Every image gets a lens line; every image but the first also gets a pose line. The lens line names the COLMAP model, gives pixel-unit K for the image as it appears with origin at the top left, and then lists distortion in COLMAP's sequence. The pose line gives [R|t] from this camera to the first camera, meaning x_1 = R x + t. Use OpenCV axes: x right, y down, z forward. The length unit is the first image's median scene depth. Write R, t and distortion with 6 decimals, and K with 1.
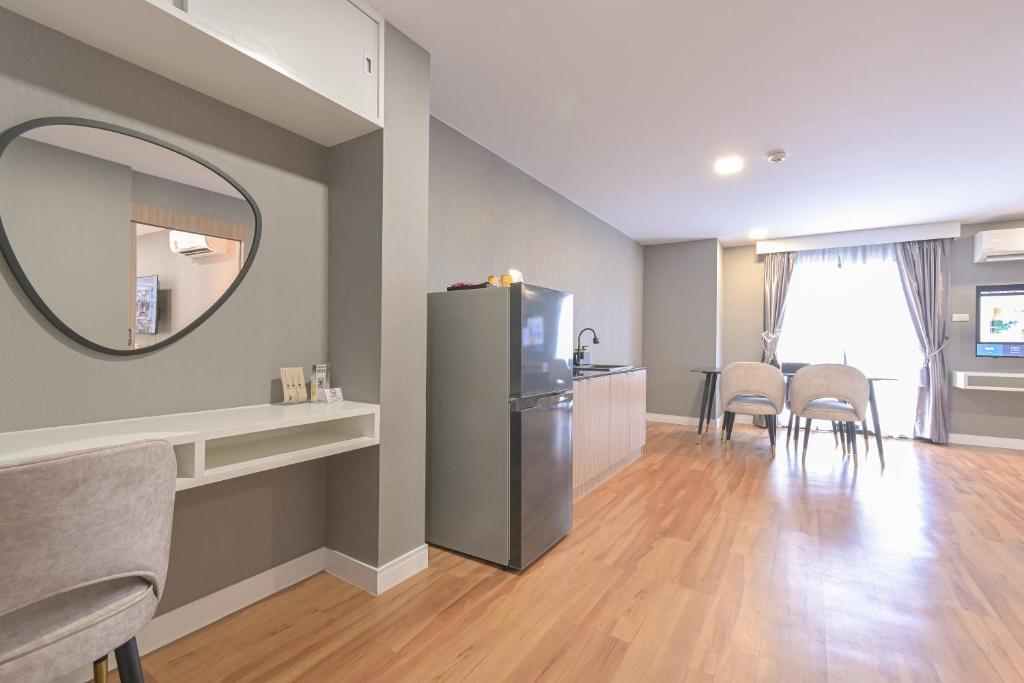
lens RADIAL K [[446.9, 0, 512.0], [0, 446.9, 341.5], [0, 0, 1]] dist [0.002006, 0.000053]
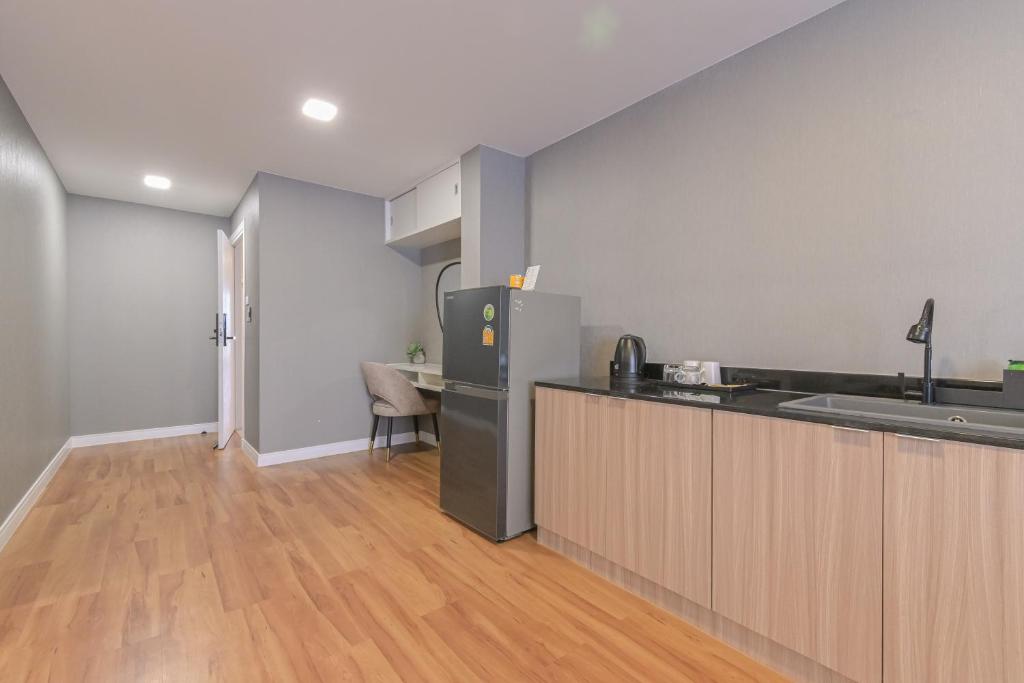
lens RADIAL K [[446.9, 0, 512.0], [0, 446.9, 341.5], [0, 0, 1]] dist [0.002006, 0.000053]
pose [[-0.310516, -0.004299, -0.950559, 1.240561], [-0.009480, 0.999954, -0.001425, 0.014292], [0.950521, 0.008568, -0.310542, 1.634888]]
